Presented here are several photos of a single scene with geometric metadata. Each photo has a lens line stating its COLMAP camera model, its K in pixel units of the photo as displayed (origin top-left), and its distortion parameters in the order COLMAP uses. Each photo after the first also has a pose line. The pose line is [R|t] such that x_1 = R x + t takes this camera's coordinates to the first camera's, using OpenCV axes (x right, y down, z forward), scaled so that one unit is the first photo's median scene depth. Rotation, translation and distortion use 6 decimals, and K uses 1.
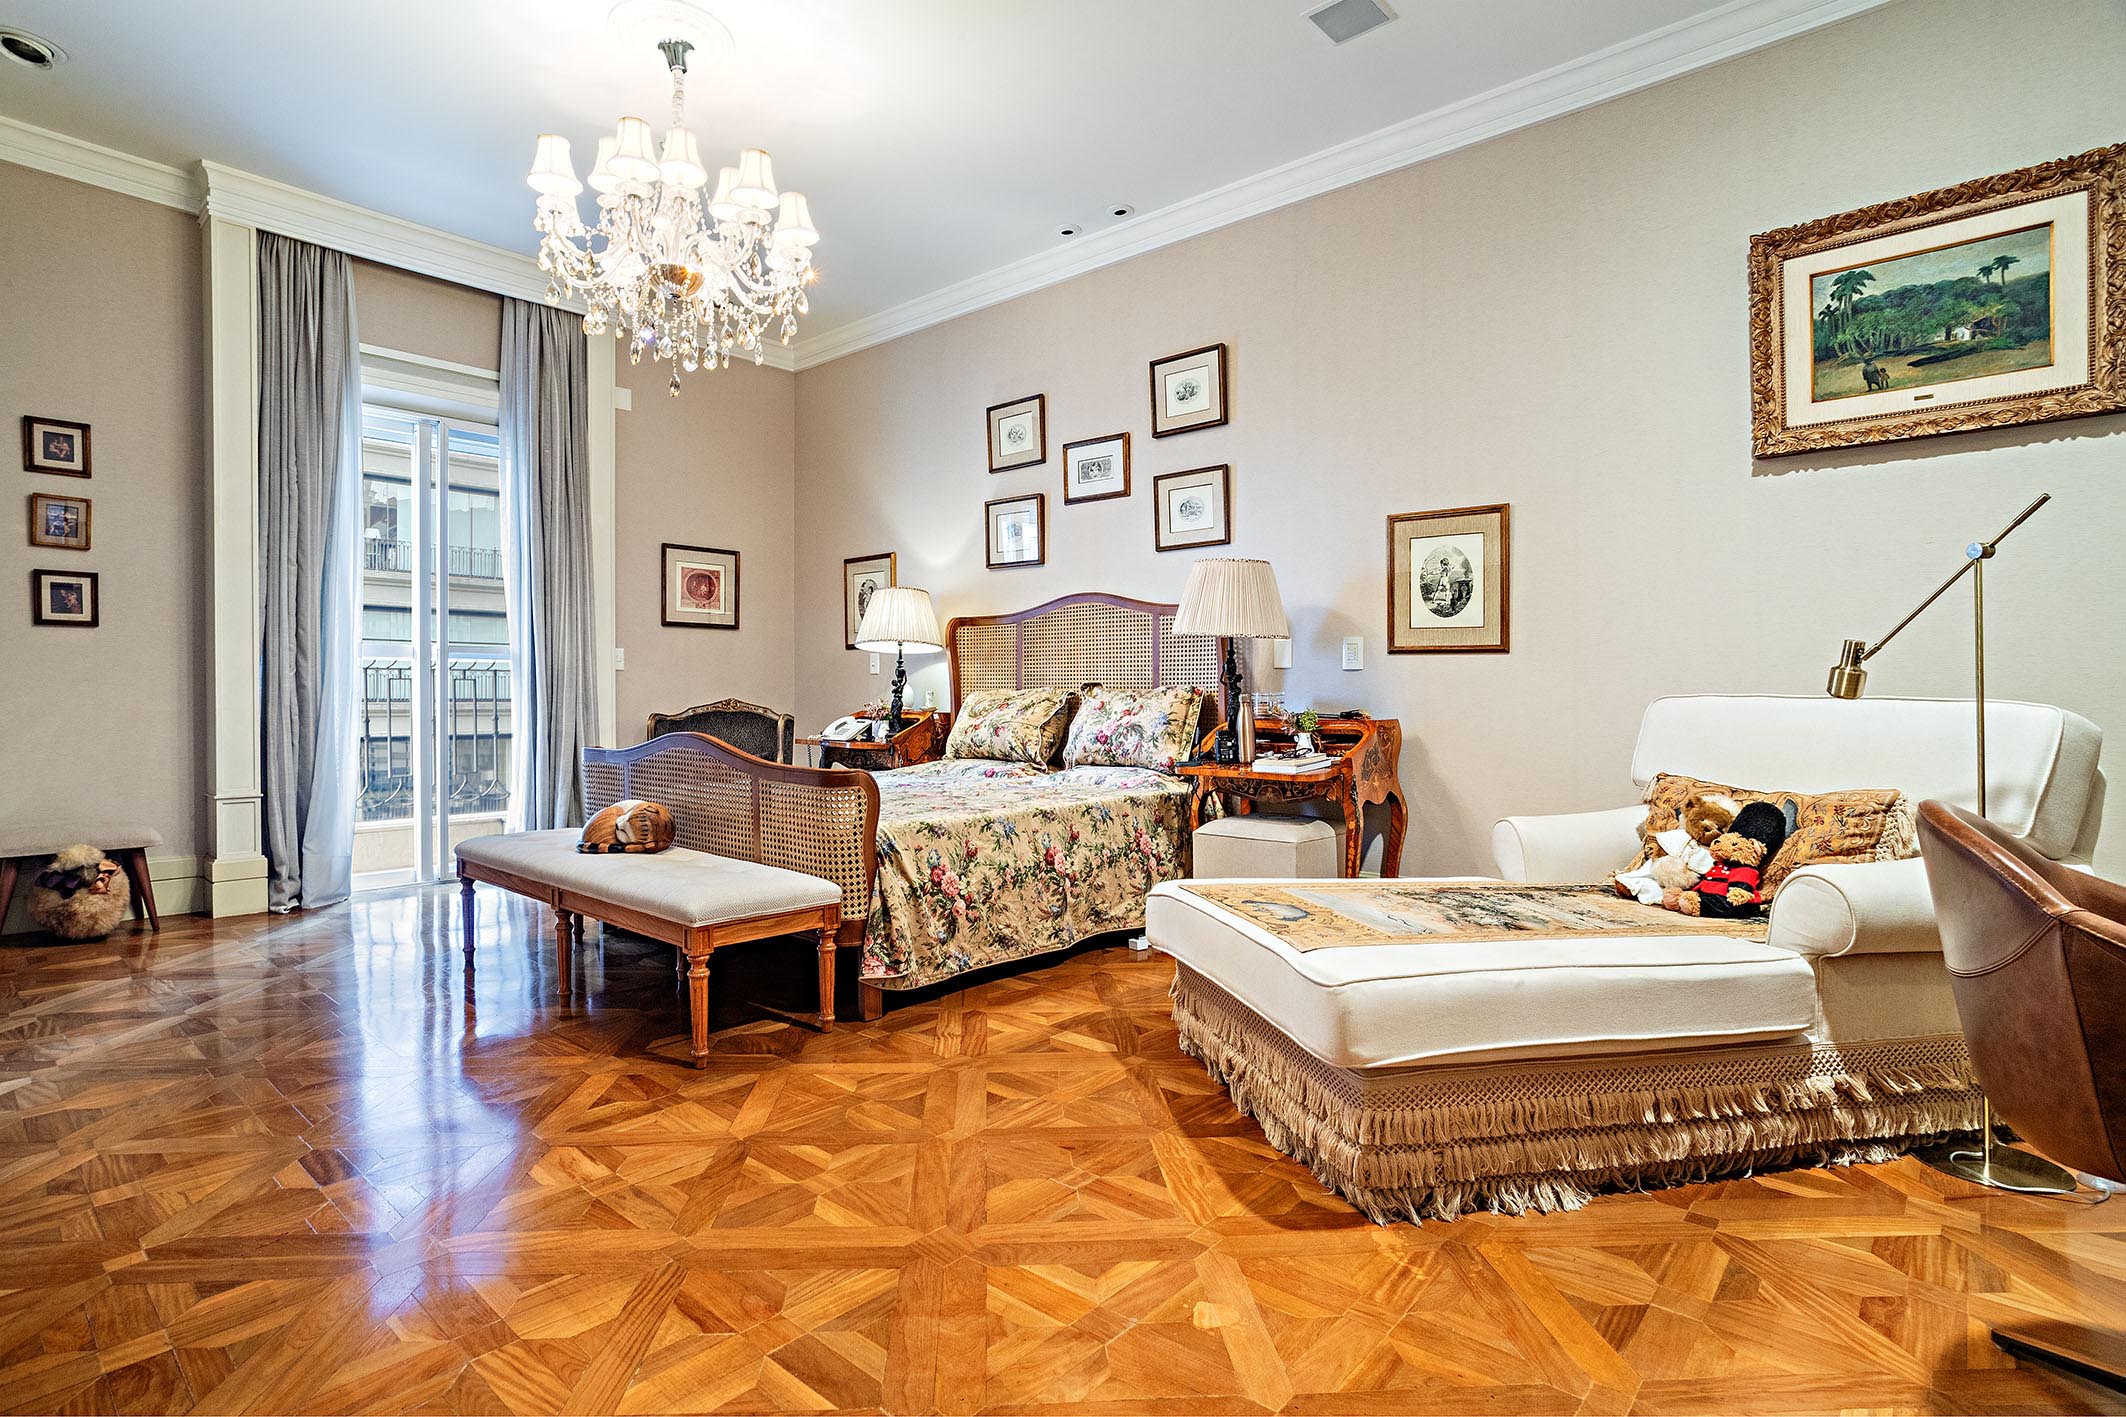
lens RADIAL K [[1071.3, 0, 1063.0], [0, 1071.3, 708.5], [0, 0, 1]] dist [-0.021391, 0.022970]
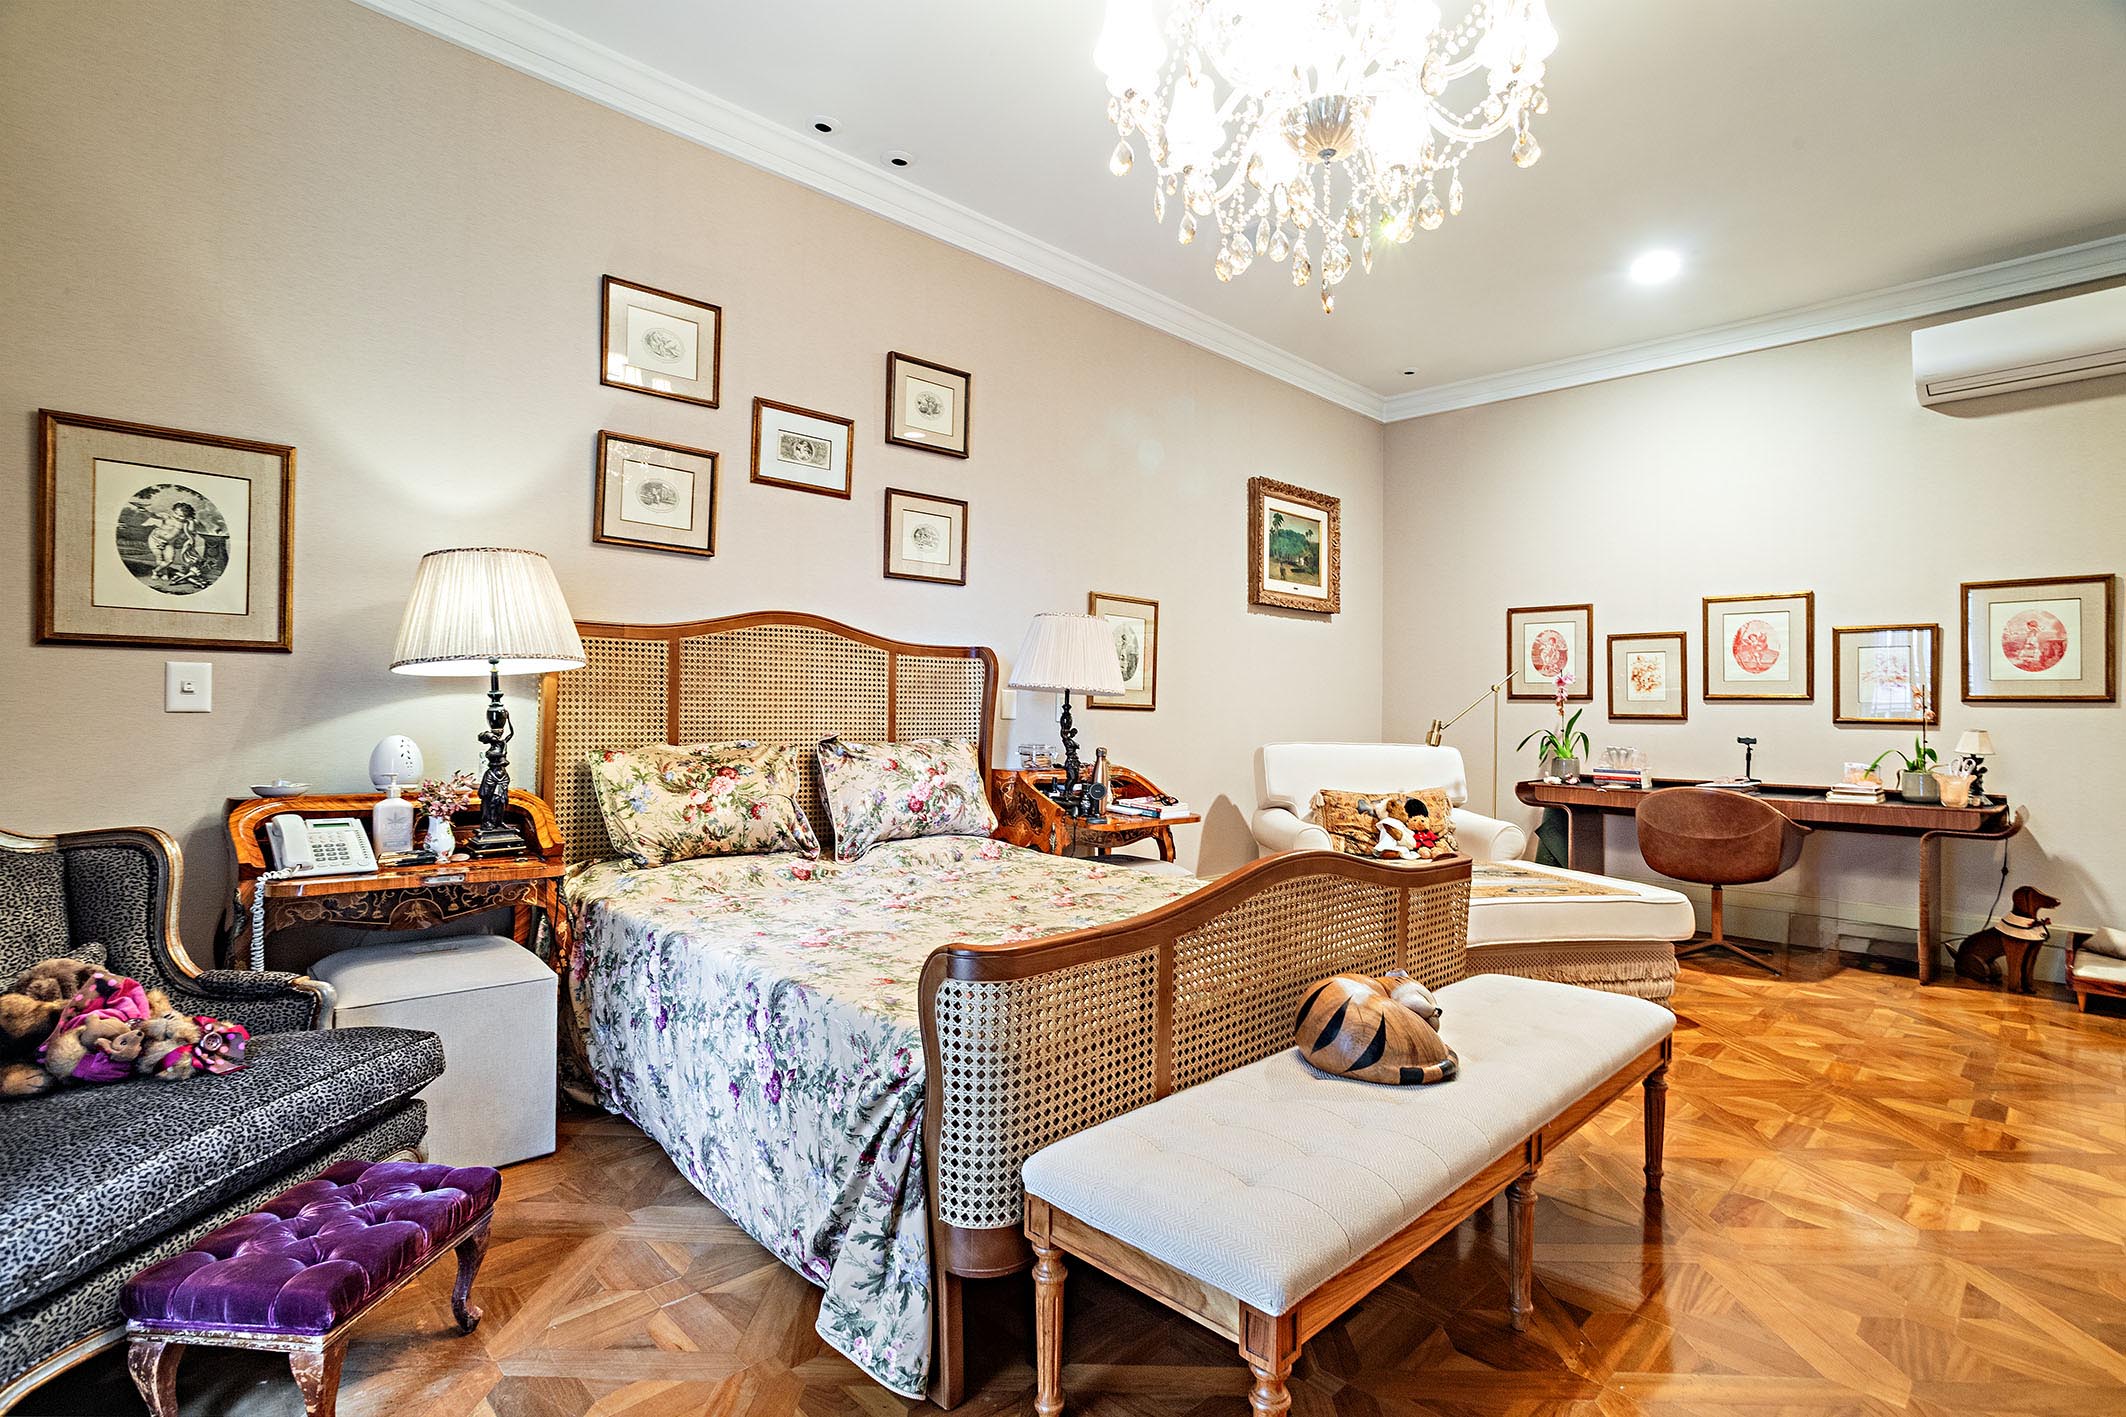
lens RADIAL K [[1037.1, 0, 1063.0], [0, 1037.1, 708.5], [0, 0, 1]] dist [-0.055930, 0.046170]
pose [[0.082983, 0.000164, 0.996551, -0.748595], [-0.001171, 0.999999, -0.000067, -0.046257], [-0.996550, -0.001162, 0.082983, 0.840024]]
